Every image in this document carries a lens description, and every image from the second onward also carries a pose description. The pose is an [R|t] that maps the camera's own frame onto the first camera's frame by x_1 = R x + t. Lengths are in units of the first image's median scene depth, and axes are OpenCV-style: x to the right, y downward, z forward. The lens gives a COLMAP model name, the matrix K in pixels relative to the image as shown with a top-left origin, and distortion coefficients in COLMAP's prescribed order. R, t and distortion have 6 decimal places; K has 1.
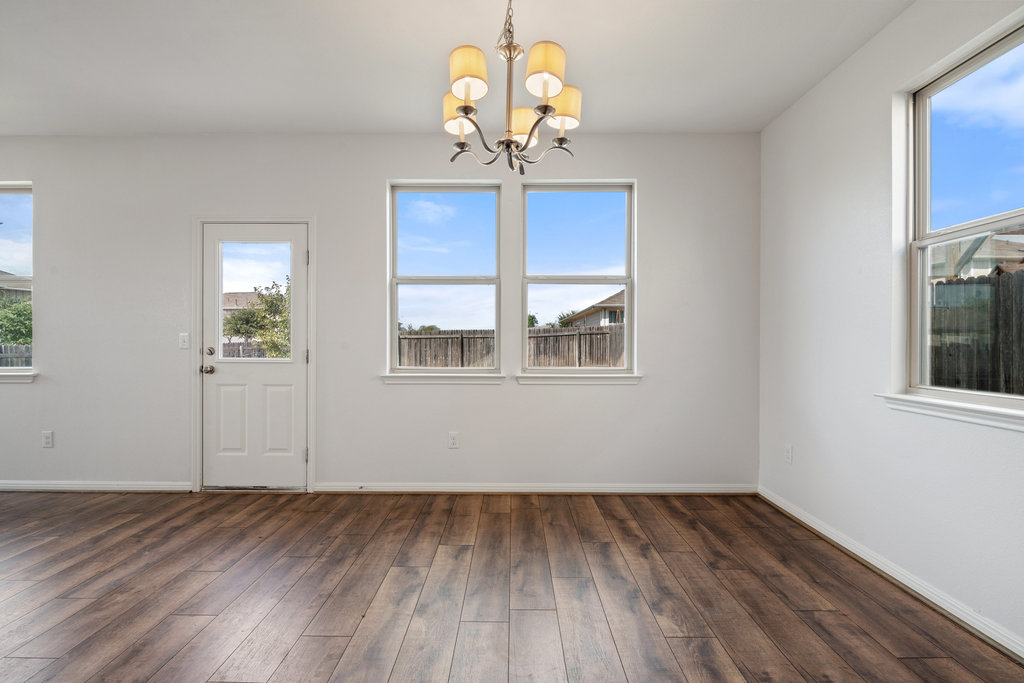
lens RADIAL K [[468.3, 0, 508.0], [0, 468.3, 338.9], [0, 0, 1]] dist [0.001256, -0.004249]
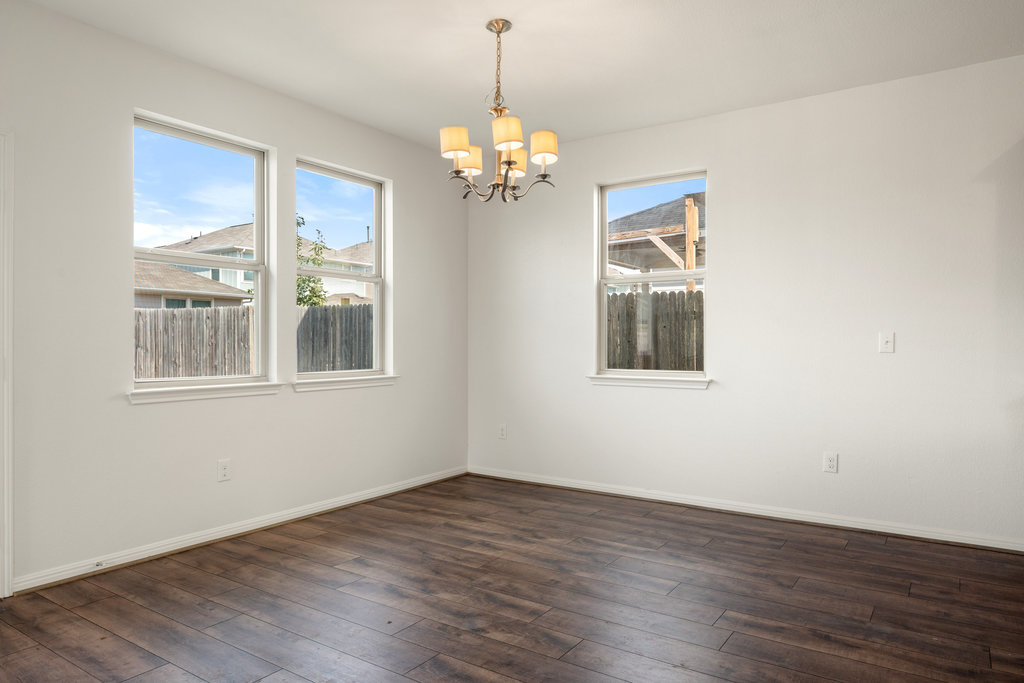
lens RADIAL K [[665.0, 0, 510.5], [0, 665.0, 329.5], [0, 0, 1]] dist [0.009195, -0.007100]
pose [[0.556847, 0.013665, 0.830503, -0.769218], [-0.003621, 0.999895, -0.014025, -0.002432], [-0.830607, 0.004803, 0.556838, -0.007713]]
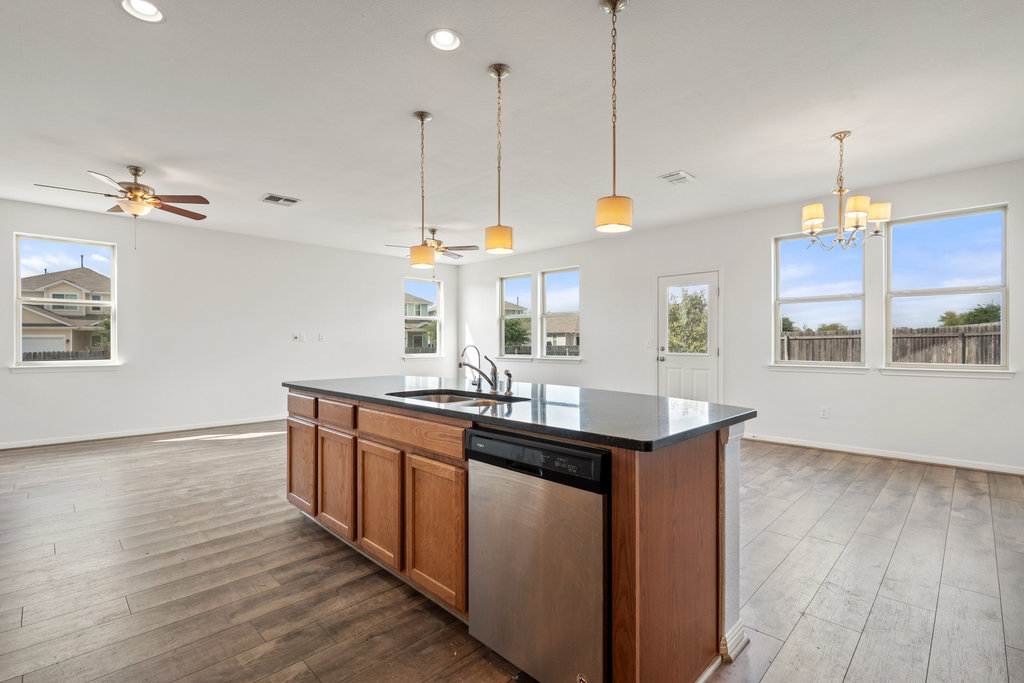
lens RADIAL K [[468.3, 0, 511.1], [0, 468.3, 345.5], [0, 0, 1]] dist [0.001256, -0.004249]
pose [[0.718728, 0.000163, -0.695291, 0.189163], [0.007585, 0.999939, 0.008075, -0.004554], [0.695250, -0.011077, 0.718683, -0.678082]]
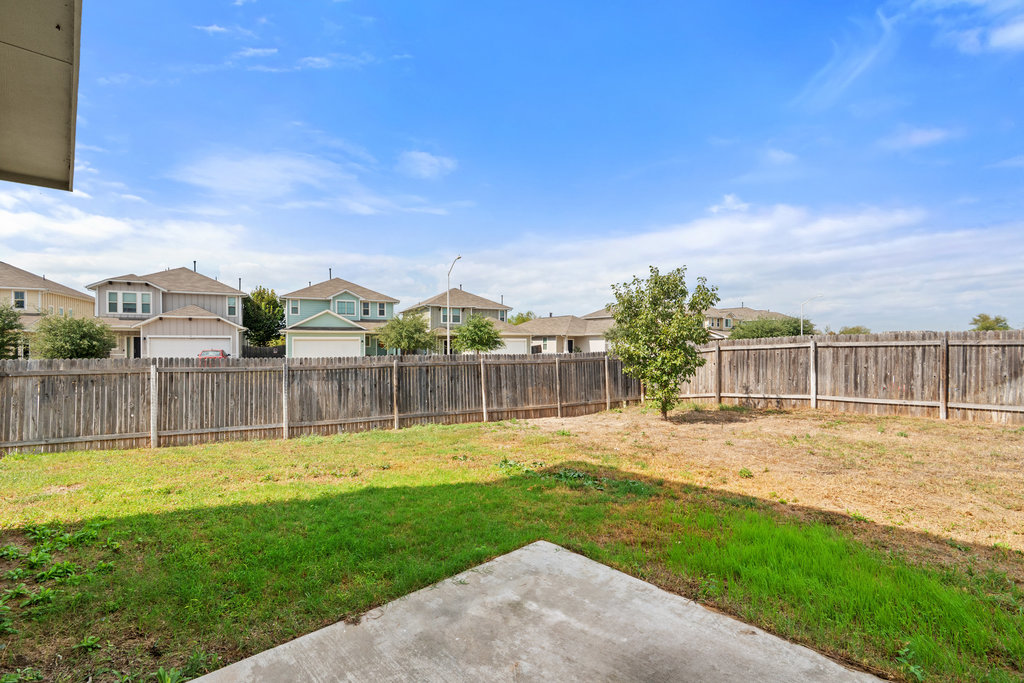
lens RADIAL K [[468.3, 0, 510.2], [0, 468.3, 355.1], [0, 0, 1]] dist [0.001256, -0.004249]
pose [[0.698469, 0.014218, -0.715499, -0.301537], [0.003276, 0.999729, 0.023064, -0.029803], [0.715632, -0.018453, 0.698233, 1.138100]]
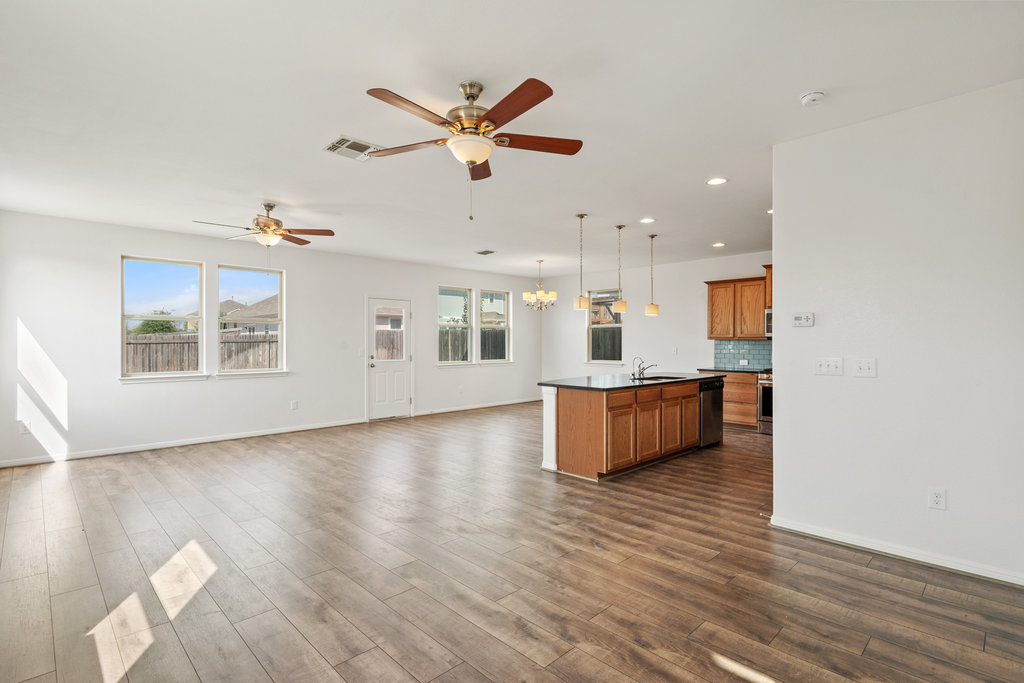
lens RADIAL K [[491.8, 0, 514.7], [0, 491.8, 343.9], [0, 0, 1]] dist [0.010294, 0.002129]
pose [[0.703901, -0.005699, 0.710276, -1.791267], [-0.002268, 0.999945, 0.010271, -0.058908], [-0.710295, -0.008841, 0.703849, -1.071618]]
